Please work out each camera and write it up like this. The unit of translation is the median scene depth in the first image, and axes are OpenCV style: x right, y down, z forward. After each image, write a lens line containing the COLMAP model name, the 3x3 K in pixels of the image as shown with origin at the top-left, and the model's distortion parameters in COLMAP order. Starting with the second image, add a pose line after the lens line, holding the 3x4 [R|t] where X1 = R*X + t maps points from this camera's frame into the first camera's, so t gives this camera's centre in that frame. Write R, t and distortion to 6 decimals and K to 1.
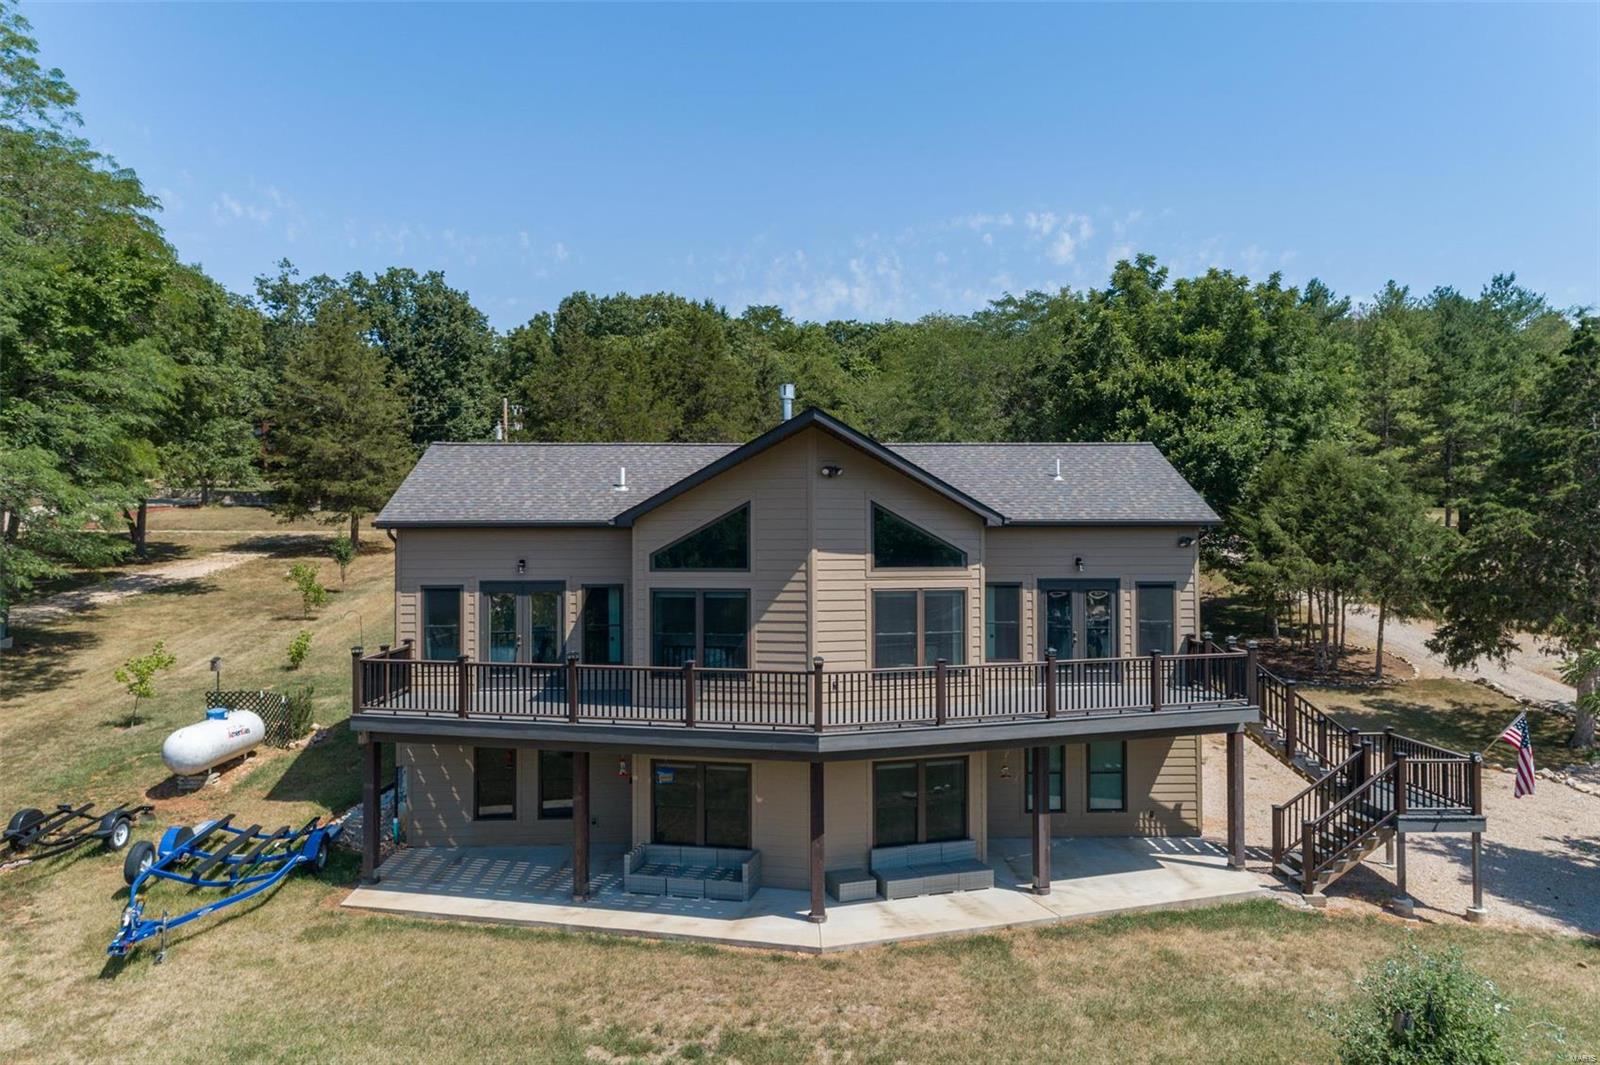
lens RADIAL K [[1080.3, 0, 801.1], [0, 1080.3, 540.6], [0, 0, 1]] dist [0.023031, 0.012414]
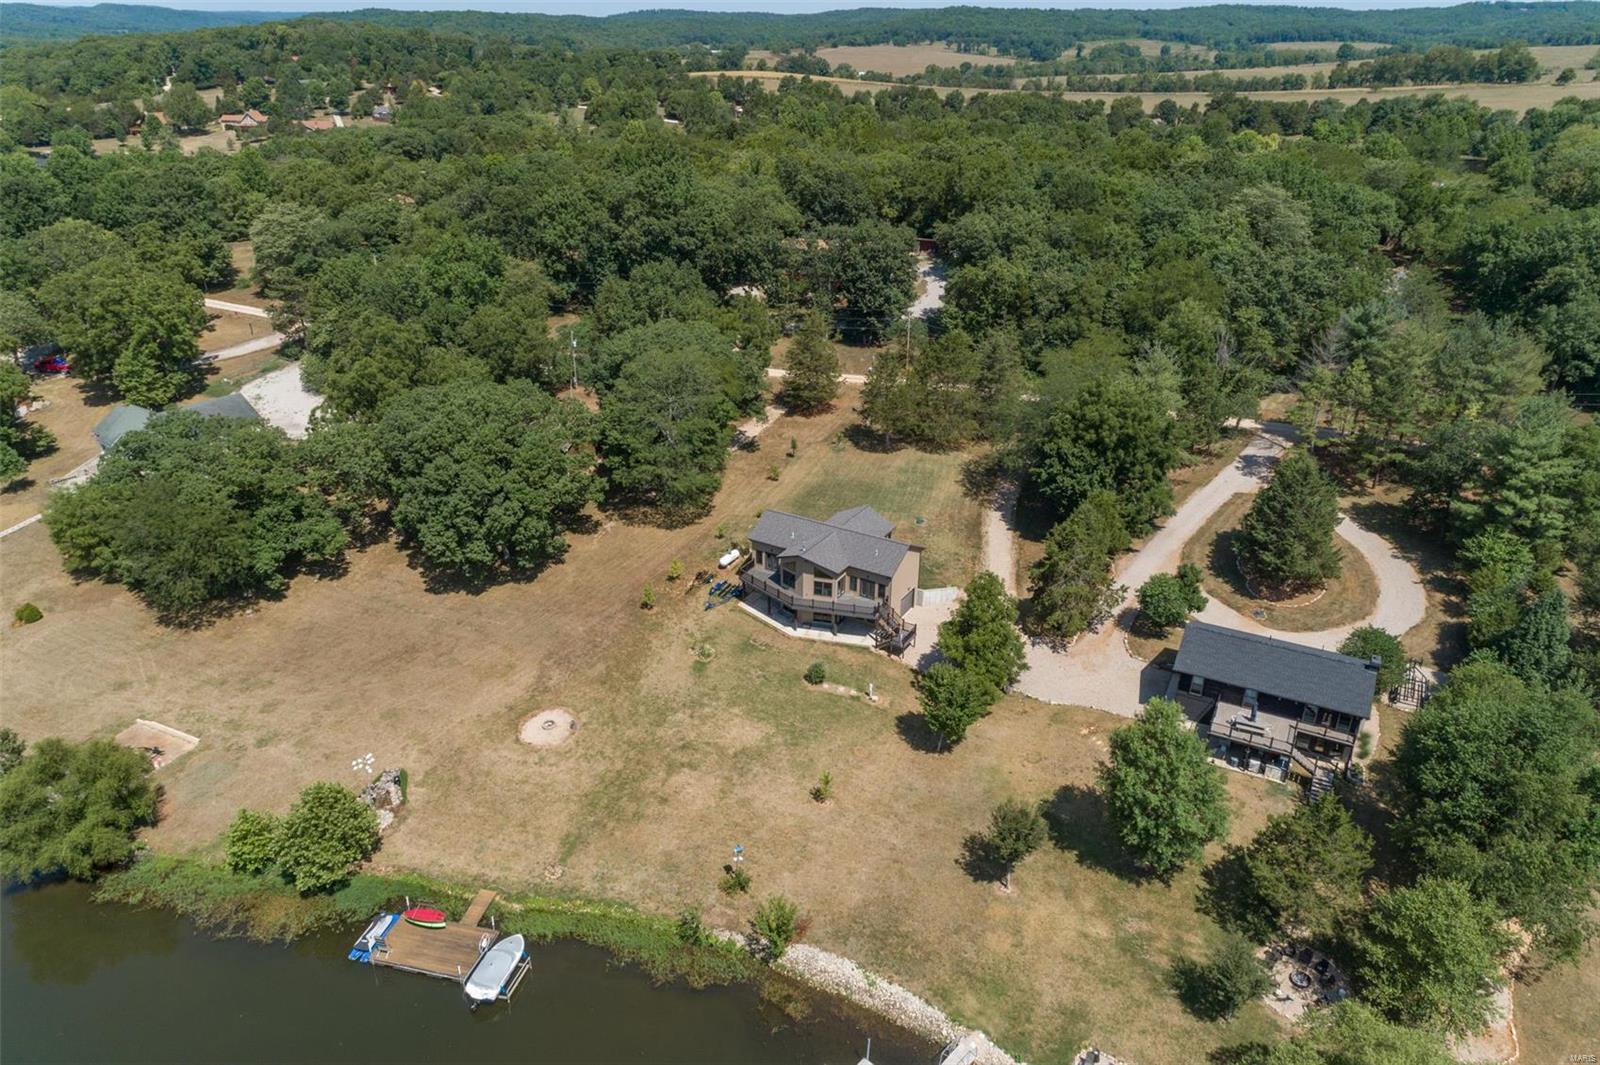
lens RADIAL K [[1080.3, 0, 798.8], [0, 1080.3, 540.9], [0, 0, 1]] dist [0.023031, 0.012414]
pose [[0.839276, 0.247498, -0.484108, 2.532828], [-0.011243, 0.898096, 0.439656, -2.479038], [0.543590, -0.363550, 0.756533, -3.065144]]
